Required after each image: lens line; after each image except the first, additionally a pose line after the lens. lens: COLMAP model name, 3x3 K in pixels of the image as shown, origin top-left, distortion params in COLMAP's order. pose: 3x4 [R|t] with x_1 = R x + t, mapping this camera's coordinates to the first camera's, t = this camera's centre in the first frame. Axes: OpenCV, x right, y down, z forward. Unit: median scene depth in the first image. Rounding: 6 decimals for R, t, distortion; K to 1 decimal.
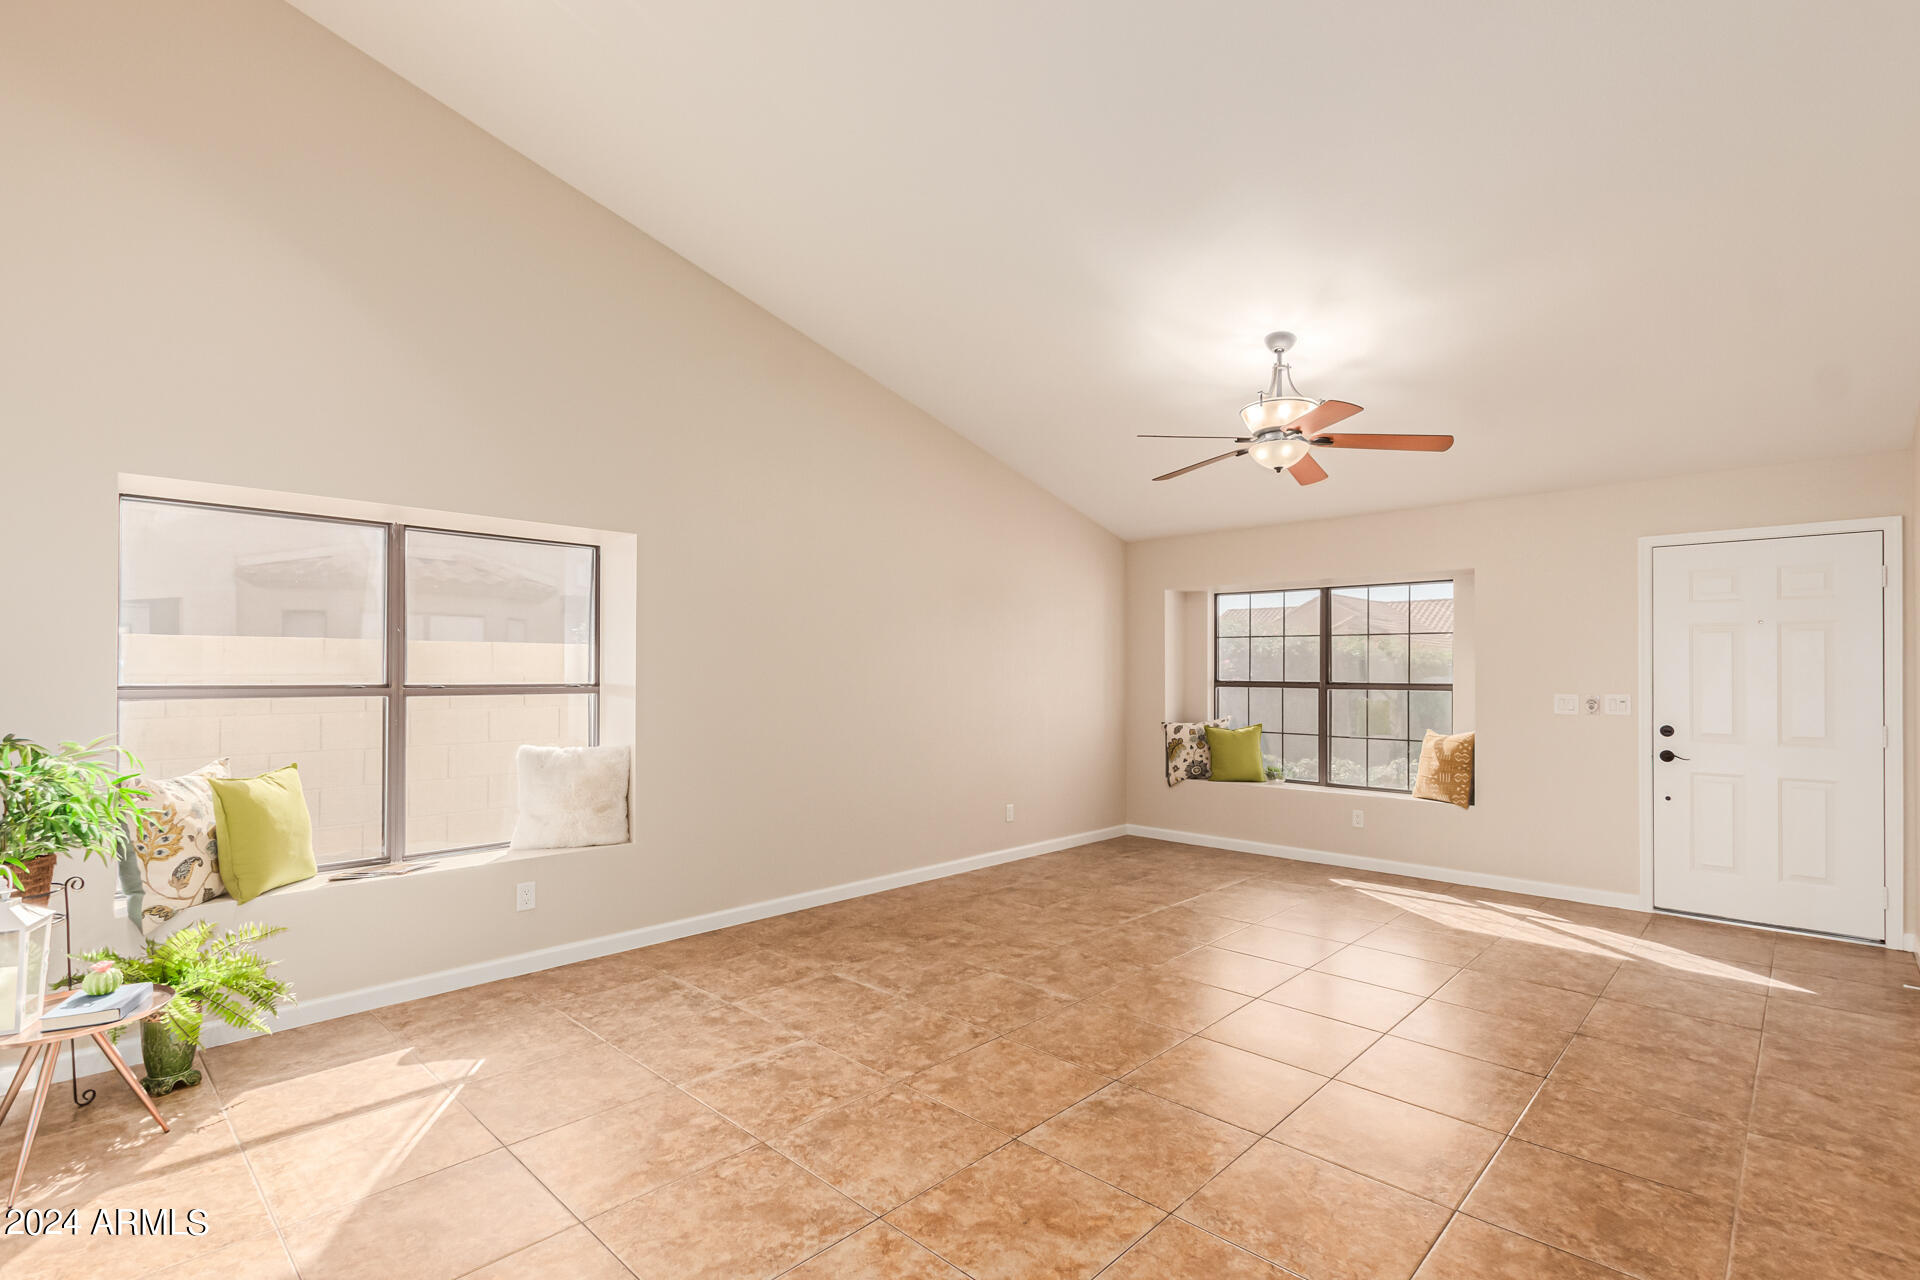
lens RADIAL K [[892.7, 0, 960.0], [0, 892.7, 640.0], [0, 0, 1]] dist [0.004175, -0.000606]
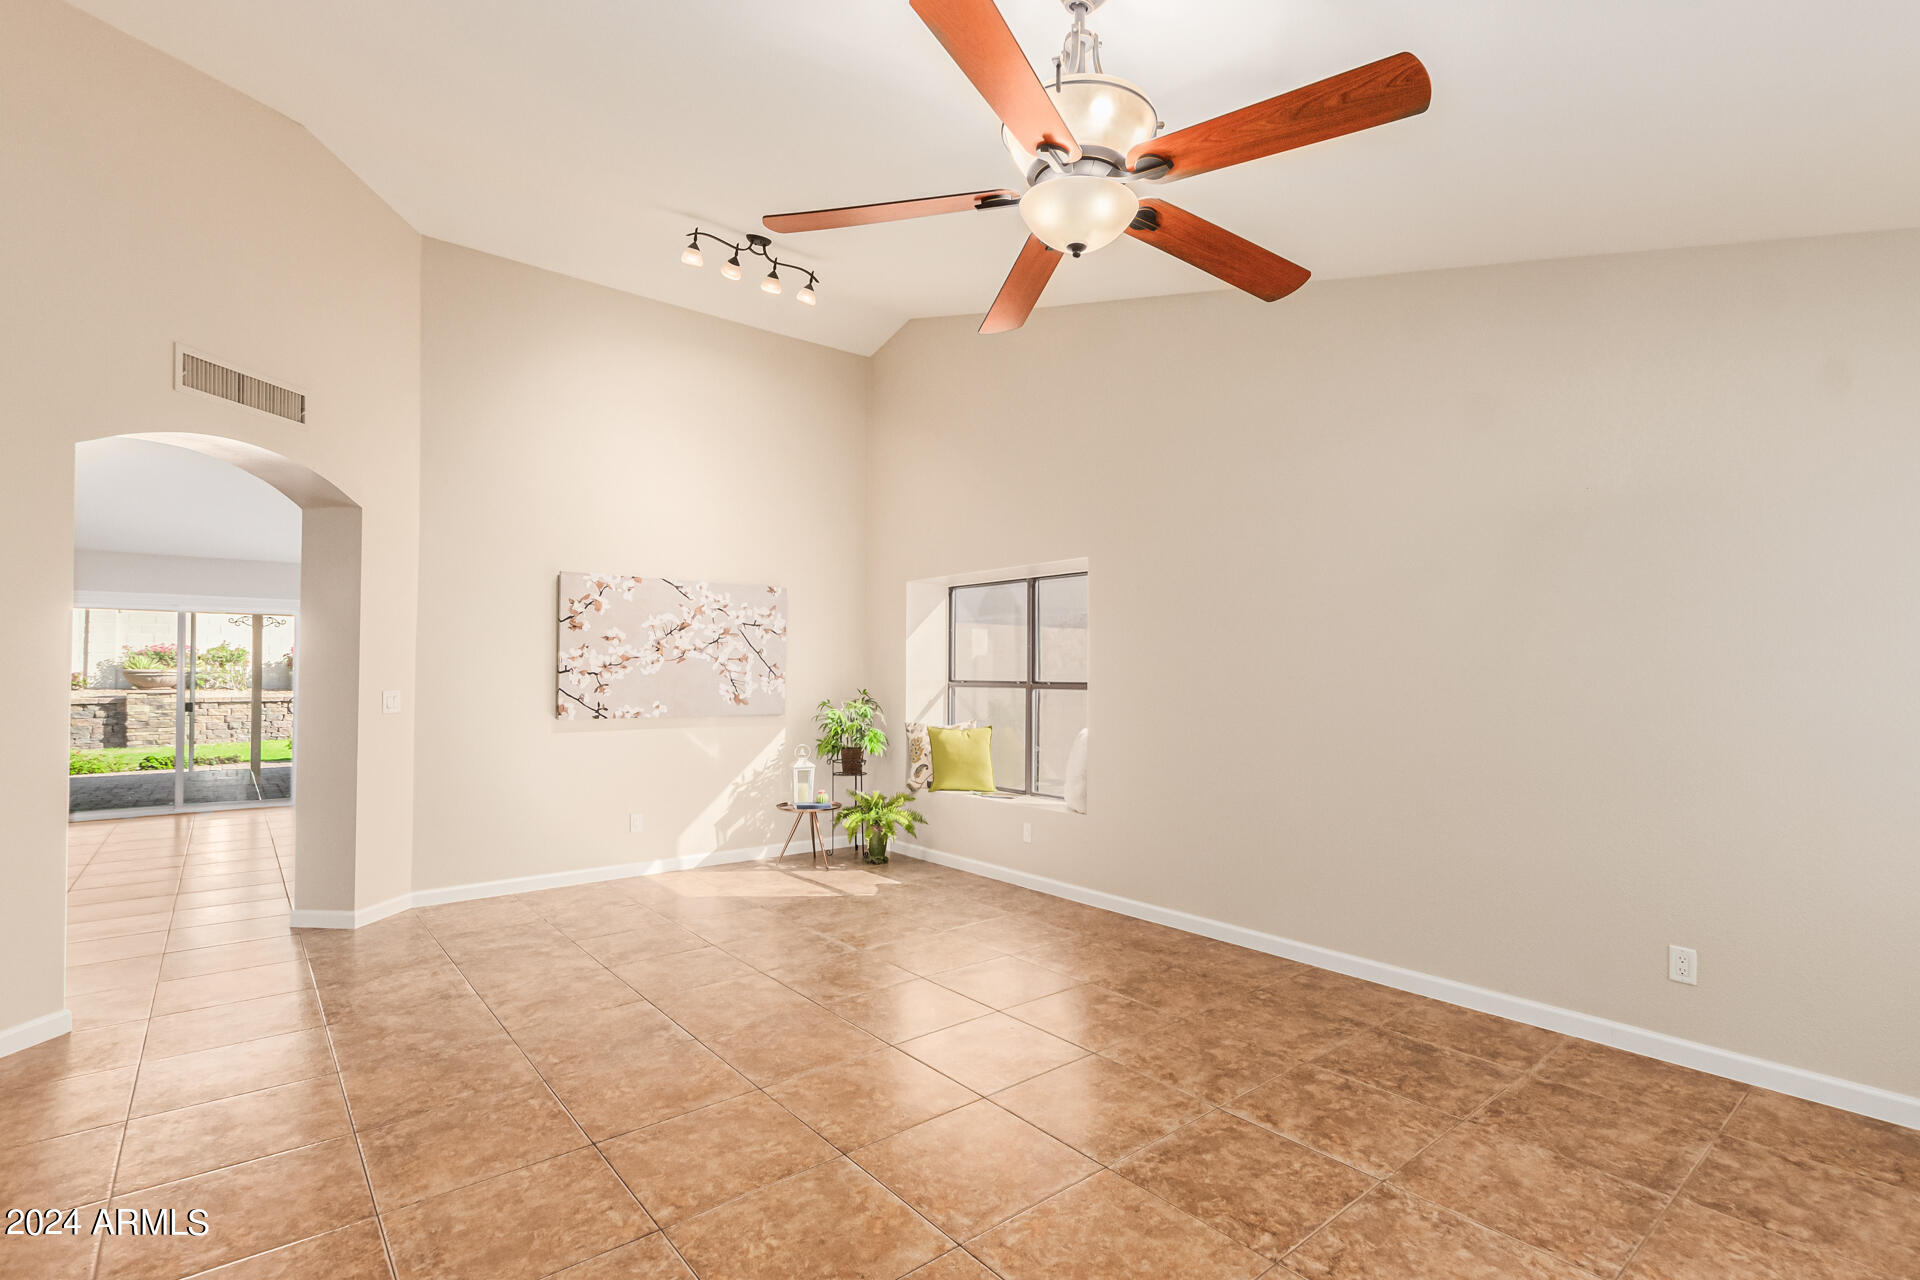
lens RADIAL K [[884.1, 0, 982.0], [0, 884.1, 649.9], [0, 0, 1]] dist [0.014347, -0.008688]
pose [[-0.103107, -0.031524, -0.994171, 0.898879], [0.033930, 0.998805, -0.035189, 0.047351], [0.994091, -0.037360, -0.101914, 1.072935]]
